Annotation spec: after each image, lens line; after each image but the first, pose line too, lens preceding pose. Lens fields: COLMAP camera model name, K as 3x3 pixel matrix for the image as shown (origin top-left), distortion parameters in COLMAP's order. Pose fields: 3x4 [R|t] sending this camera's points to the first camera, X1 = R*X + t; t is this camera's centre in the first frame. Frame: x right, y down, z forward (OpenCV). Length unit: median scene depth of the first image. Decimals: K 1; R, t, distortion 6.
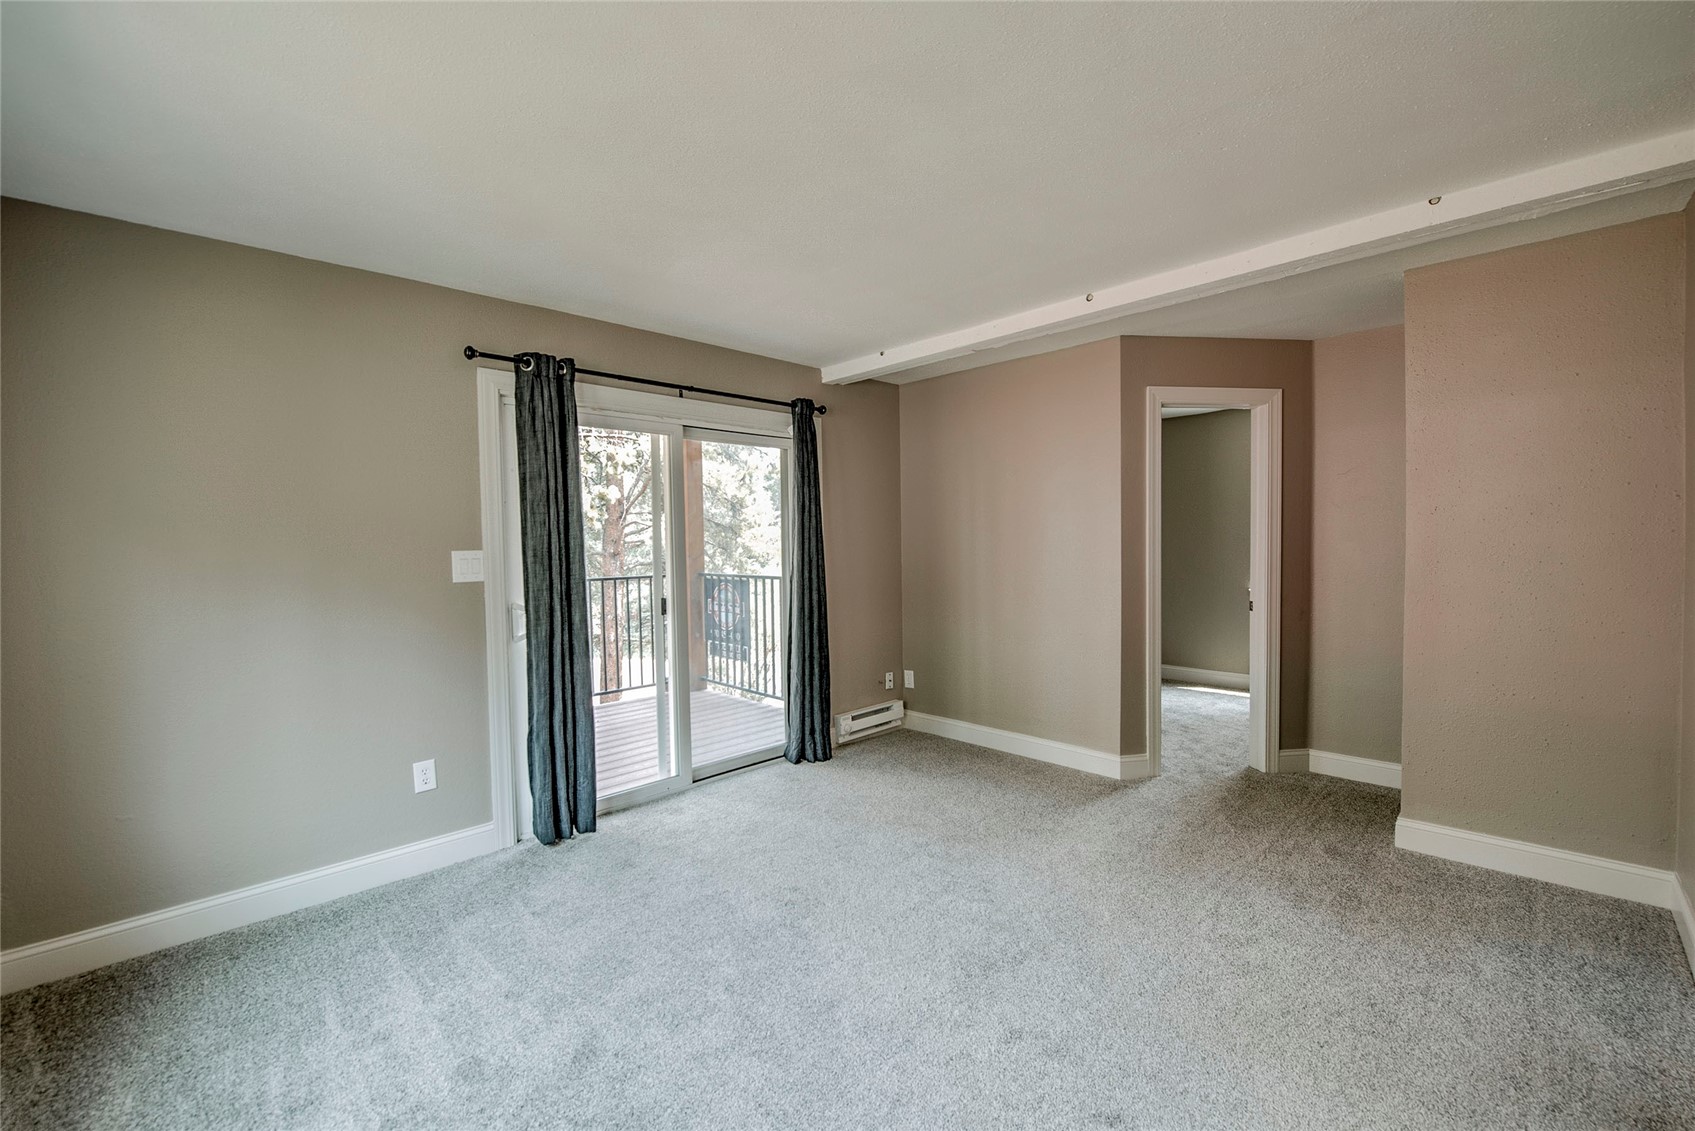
lens RADIAL K [[684.8, 0, 847.5], [0, 684.8, 565.5], [0, 0, 1]] dist [-0.024305, -0.000606]
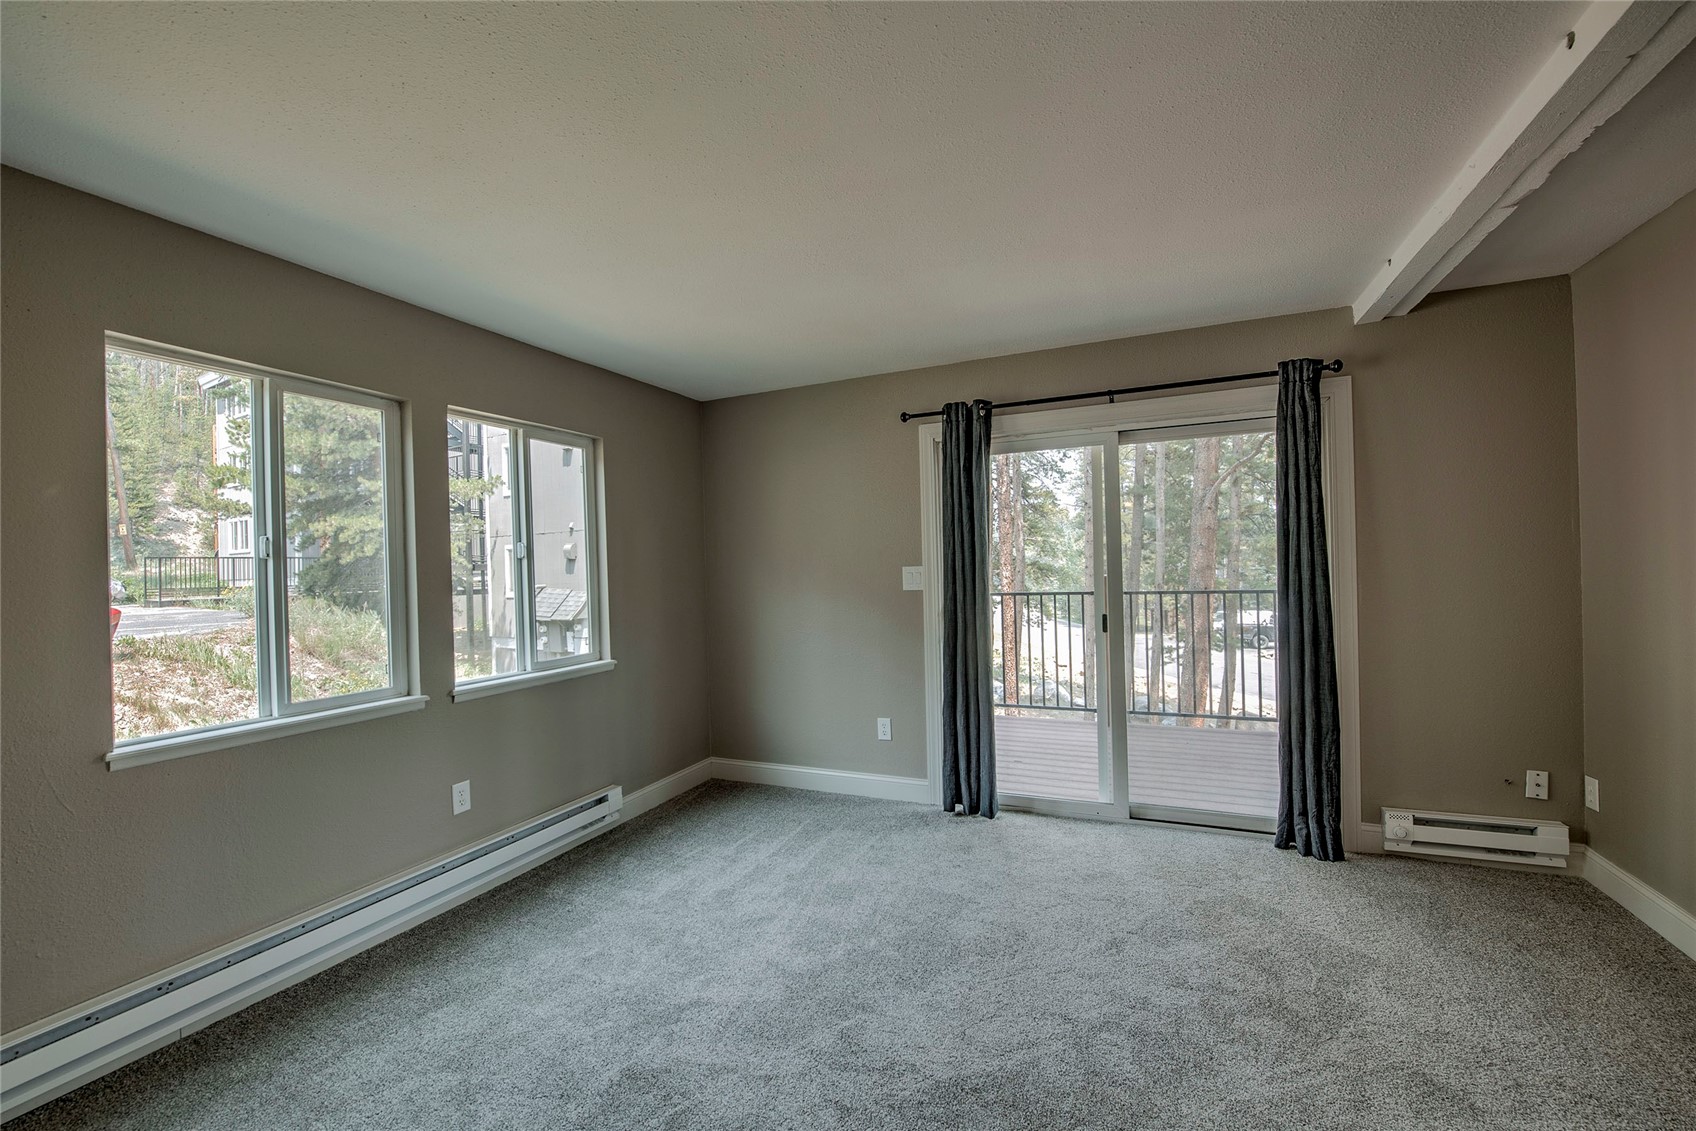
lens RADIAL K [[685.2, 0, 848.0], [0, 685.2, 565.5], [0, 0, 1]] dist [-0.024305, -0.000606]
pose [[0.367129, -0.004048, -0.930161, 0.511061], [-0.015072, 0.999833, -0.010301, -0.006335], [0.930048, 0.017801, 0.367007, 0.324799]]
